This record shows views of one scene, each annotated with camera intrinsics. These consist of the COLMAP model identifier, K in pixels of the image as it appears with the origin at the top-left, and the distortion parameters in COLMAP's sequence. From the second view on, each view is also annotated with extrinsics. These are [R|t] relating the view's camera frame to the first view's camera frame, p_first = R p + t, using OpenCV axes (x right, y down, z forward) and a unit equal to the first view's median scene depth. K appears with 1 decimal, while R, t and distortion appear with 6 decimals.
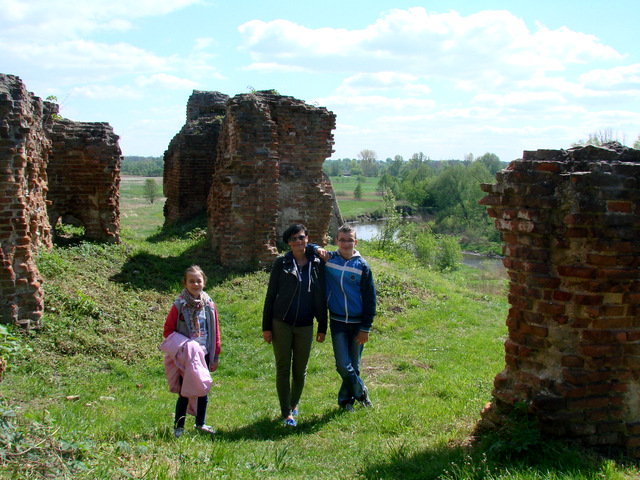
lens RADIAL K [[734.0, 0, 325.6], [0, 734.0, 242.1], [0, 0, 1]] dist [-0.058623, 0.000000]
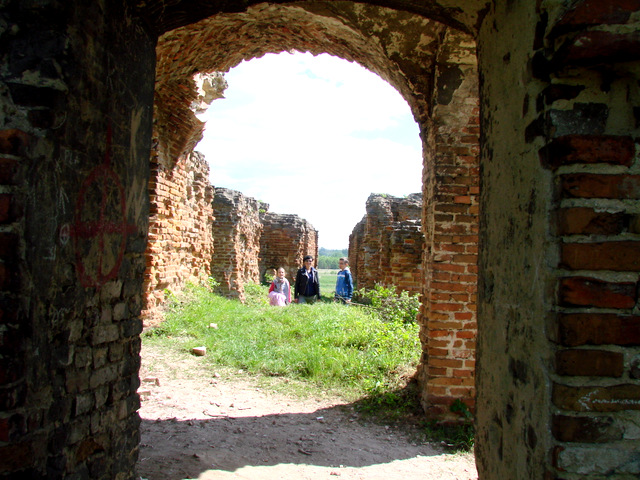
lens RADIAL K [[734.0, 0, 318.7], [0, 734.0, 240.2], [0, 0, 1]] dist [-0.058623, 0.000000]
pose [[0.938443, 0.009506, -0.345302, 0.426109], [-0.054578, 0.991146, -0.121041, 0.124332], [0.341094, 0.132436, 0.930653, -0.709206]]
